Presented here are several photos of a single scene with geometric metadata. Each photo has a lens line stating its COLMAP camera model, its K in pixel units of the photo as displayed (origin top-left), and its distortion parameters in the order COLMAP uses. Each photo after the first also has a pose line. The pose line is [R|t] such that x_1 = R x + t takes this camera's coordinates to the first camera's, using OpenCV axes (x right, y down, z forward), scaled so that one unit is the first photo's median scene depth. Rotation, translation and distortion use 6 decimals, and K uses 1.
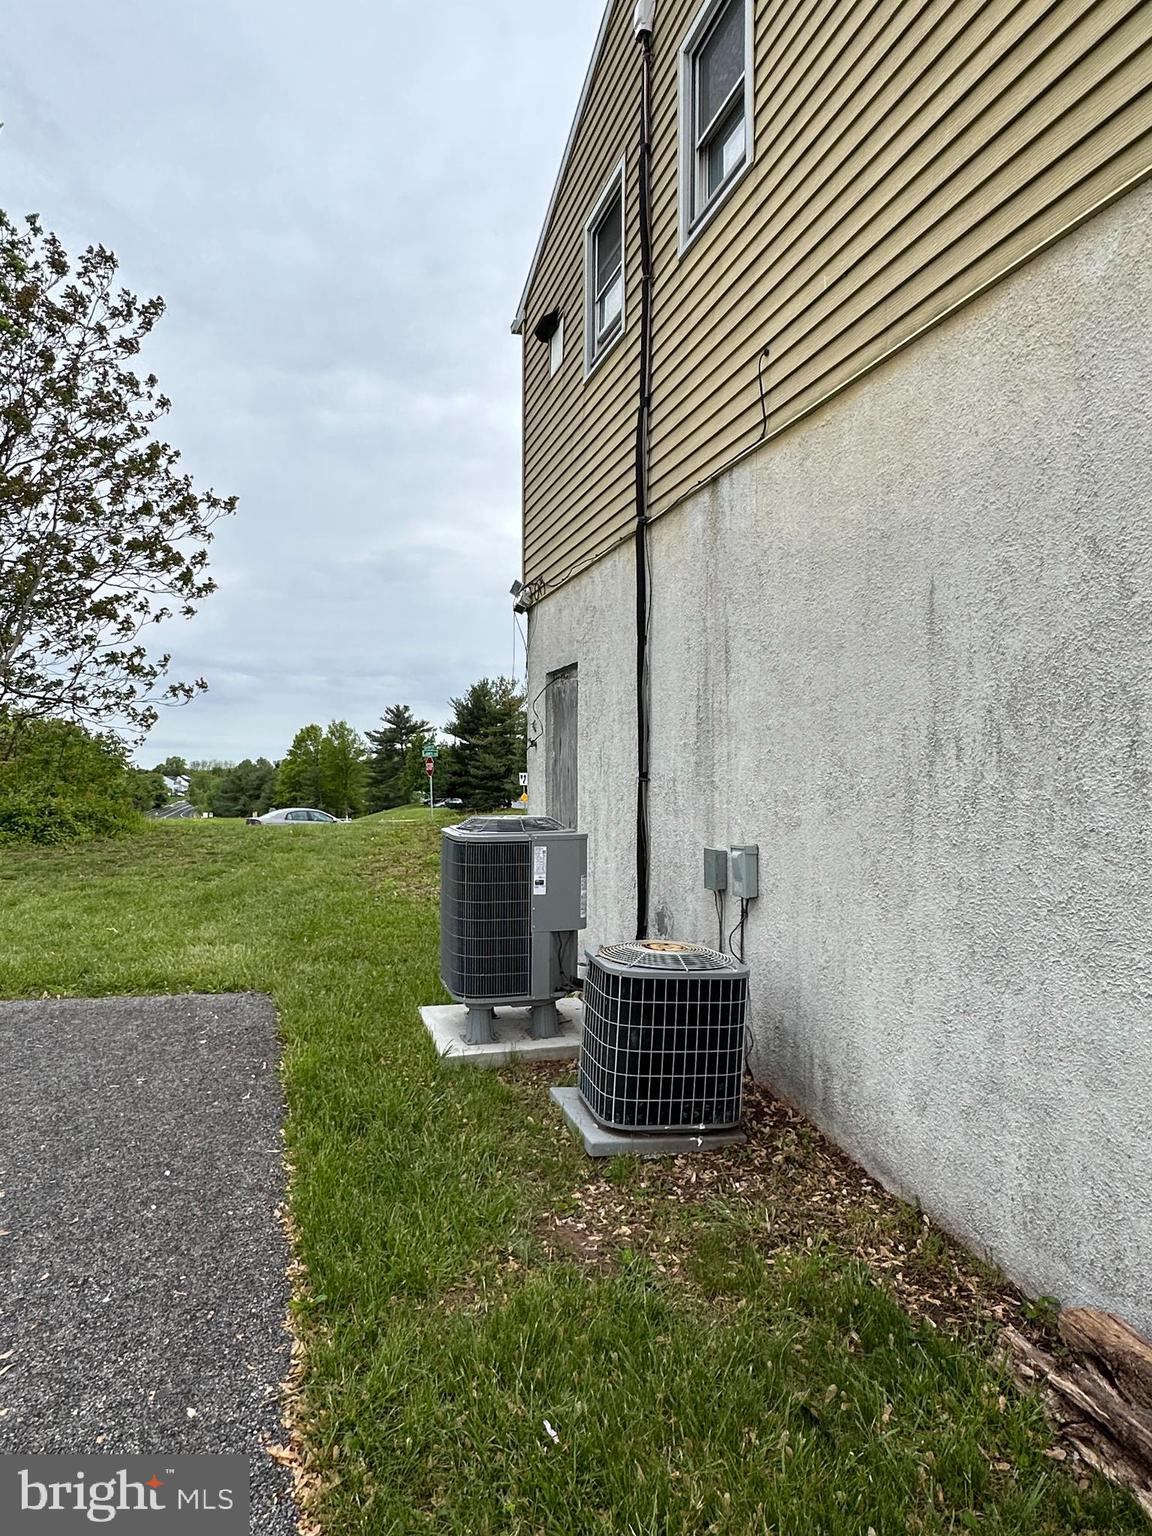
lens RADIAL K [[971.2, 0, 573.4], [0, 971.2, 778.1], [0, 0, 1]] dist [-0.000971, 0.002003]
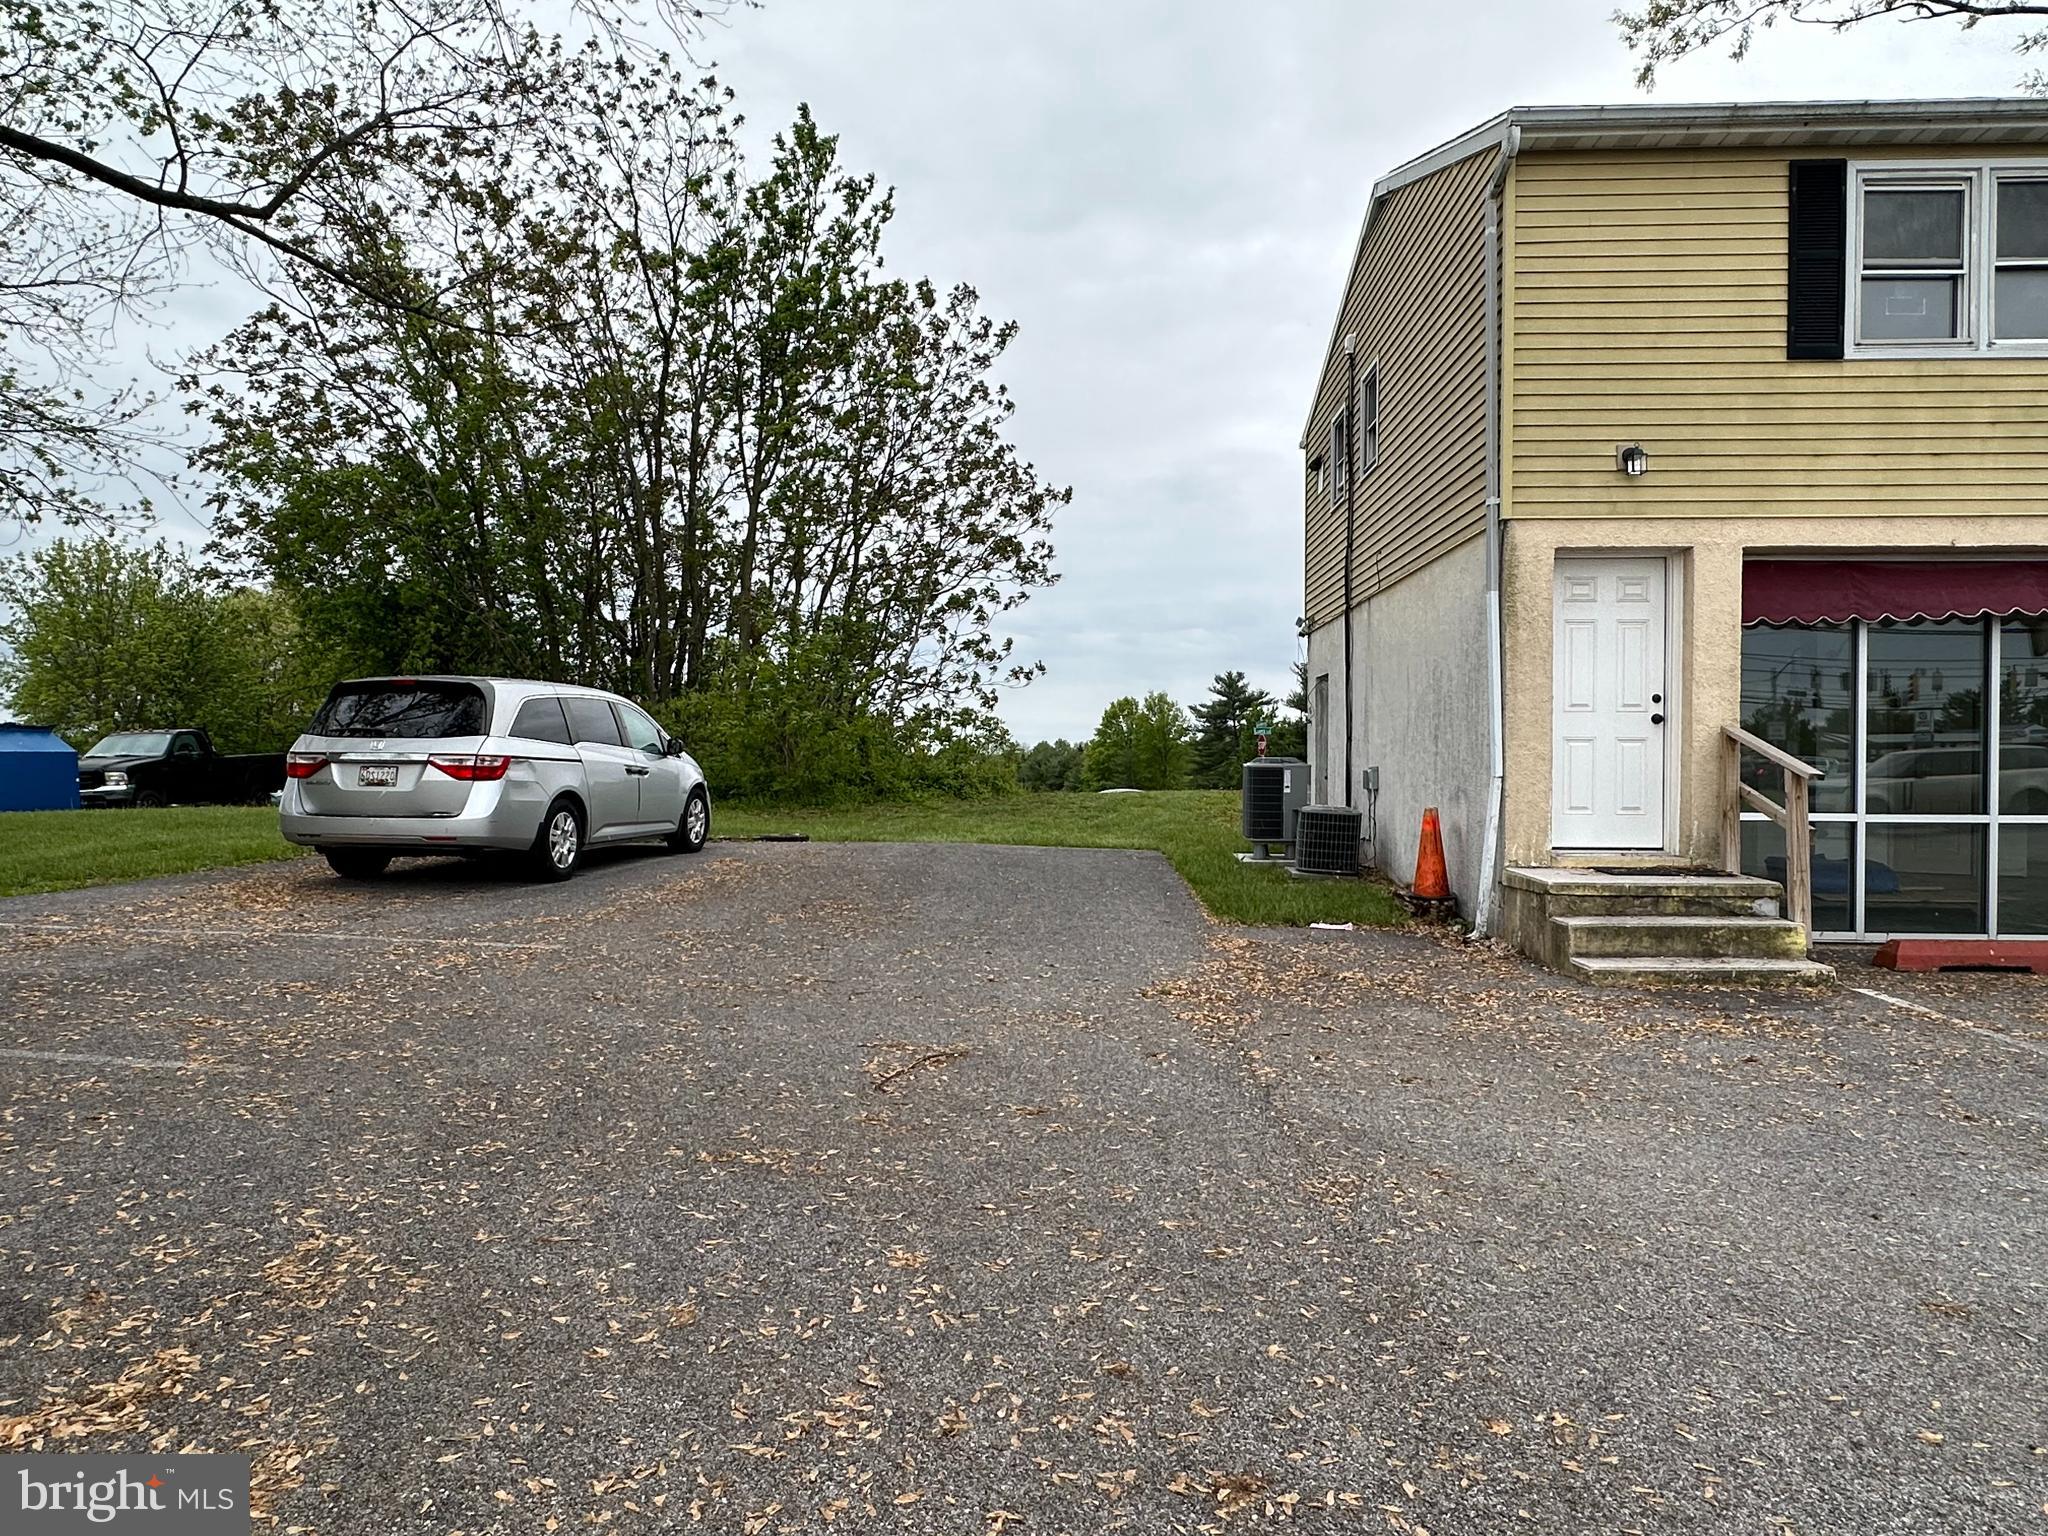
lens RADIAL K [[1295.0, 0, 1025.6], [0, 1295.0, 774.4], [0, 0, 1]] dist [-0.000971, 0.002003]
pose [[0.944127, 0.002108, -0.329574, 0.074117], [0.000167, 0.999976, 0.006875, 0.012230], [0.329580, -0.006546, 0.944105, -0.387541]]
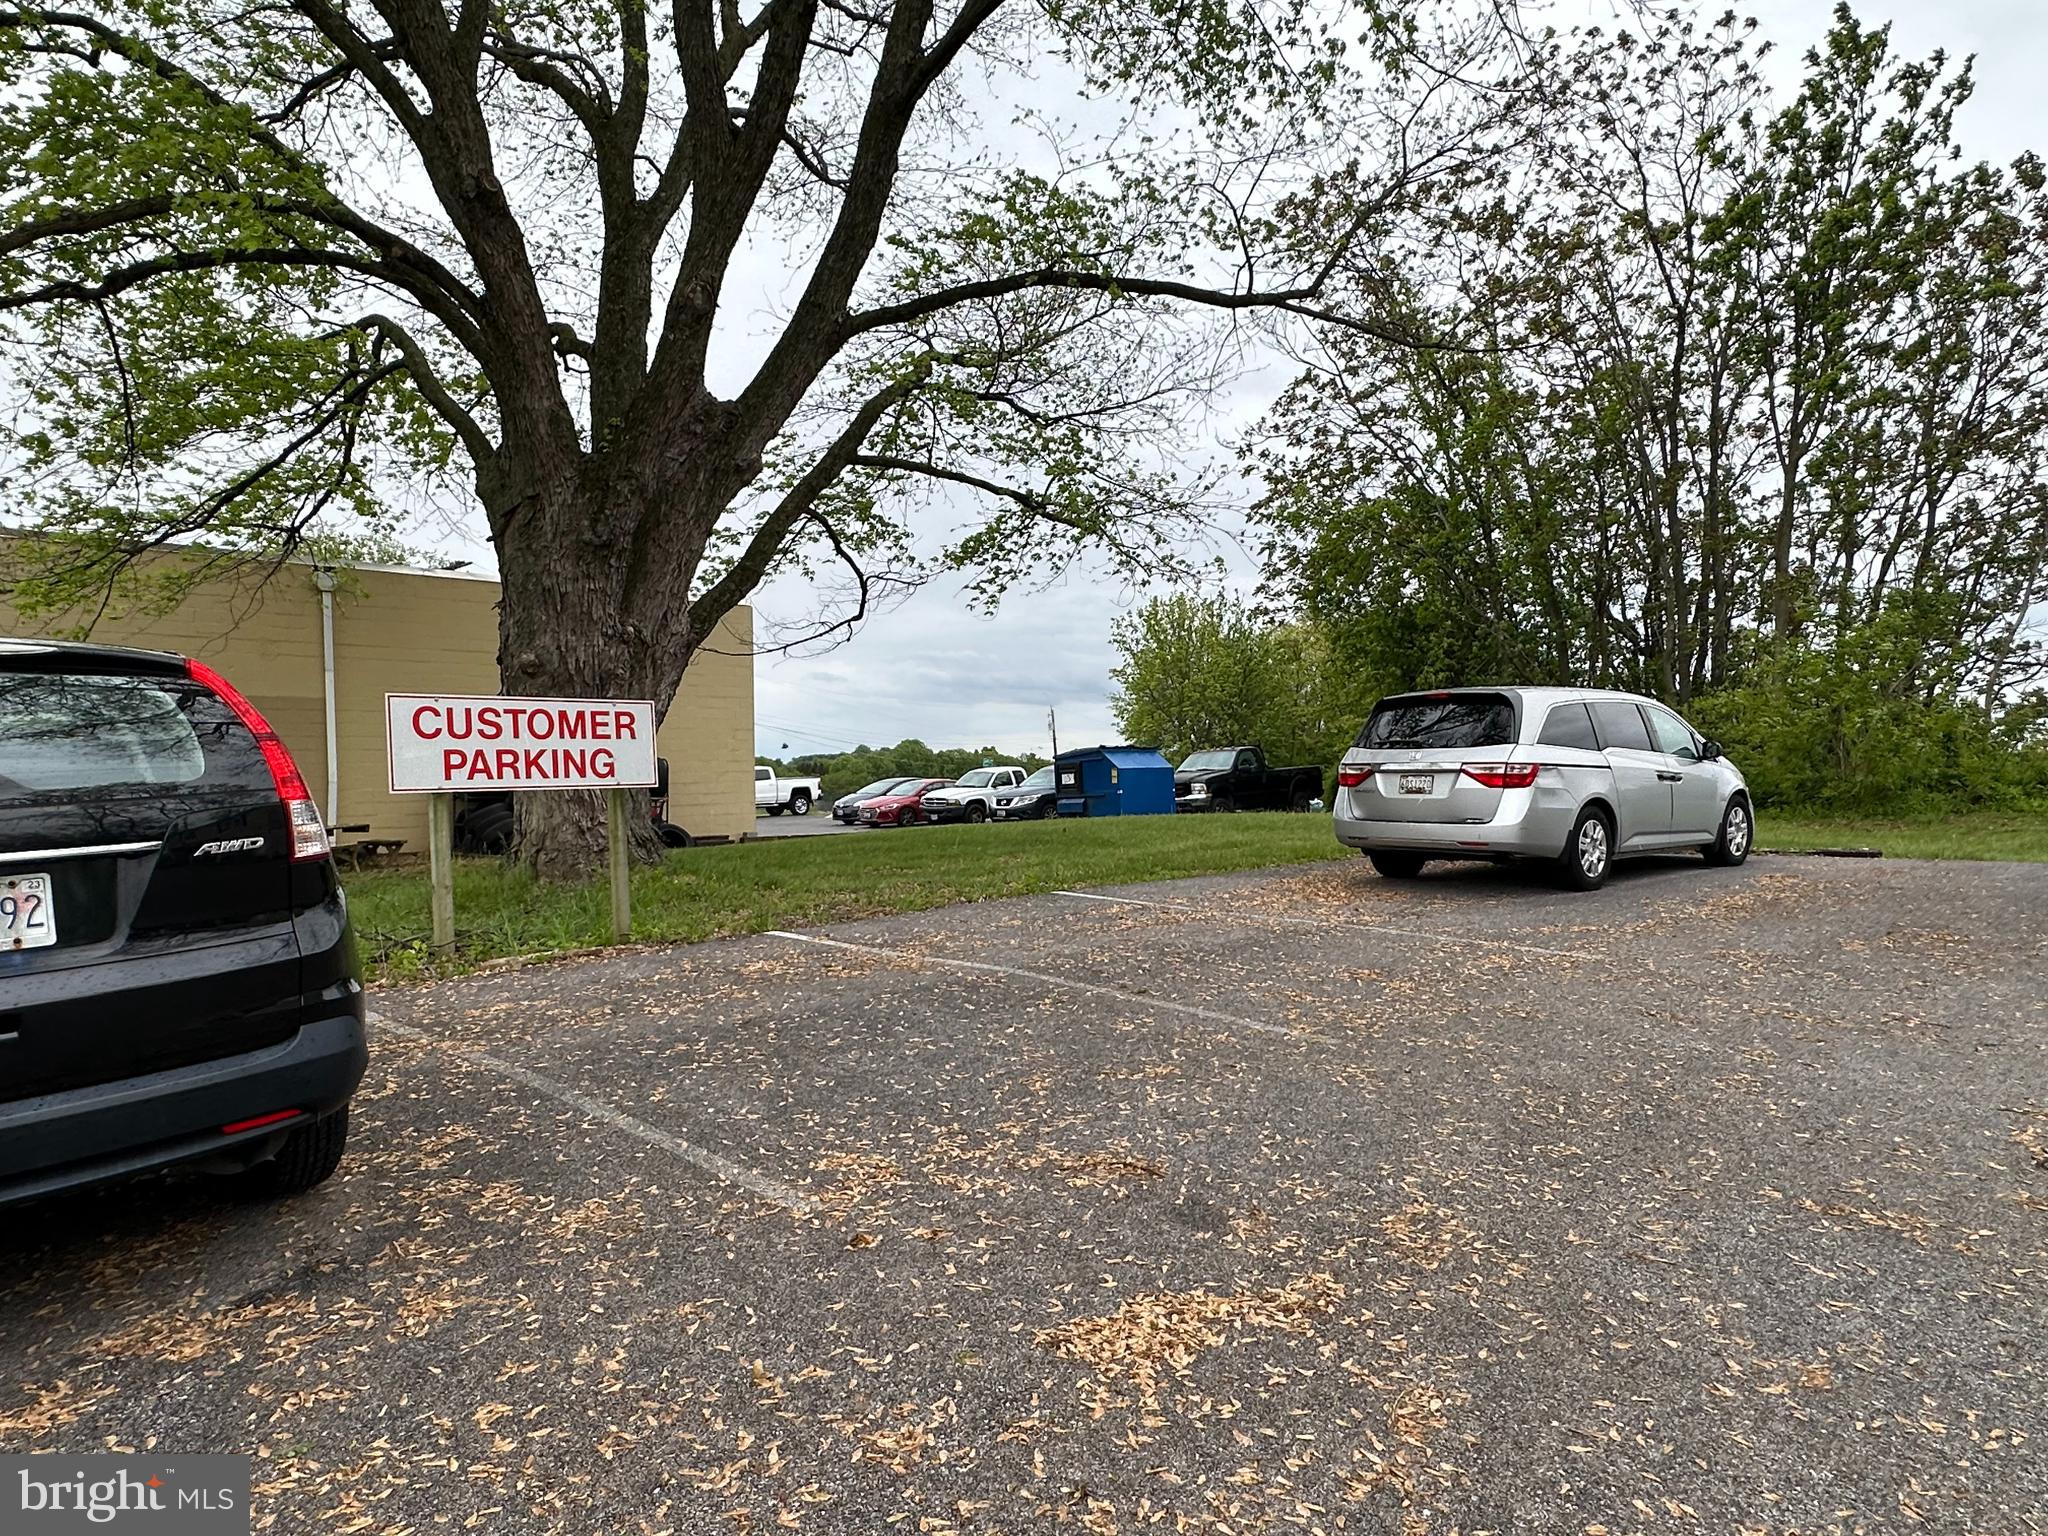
lens RADIAL K [[1295.0, 0, 1016.0], [0, 1295.0, 759.4], [0, 0, 1]] dist [-0.000971, 0.002003]
pose [[0.470927, -0.021347, -0.881914, 0.069501], [0.013745, 0.999763, -0.016859, 0.012718], [0.882065, -0.004183, 0.471109, -0.394125]]
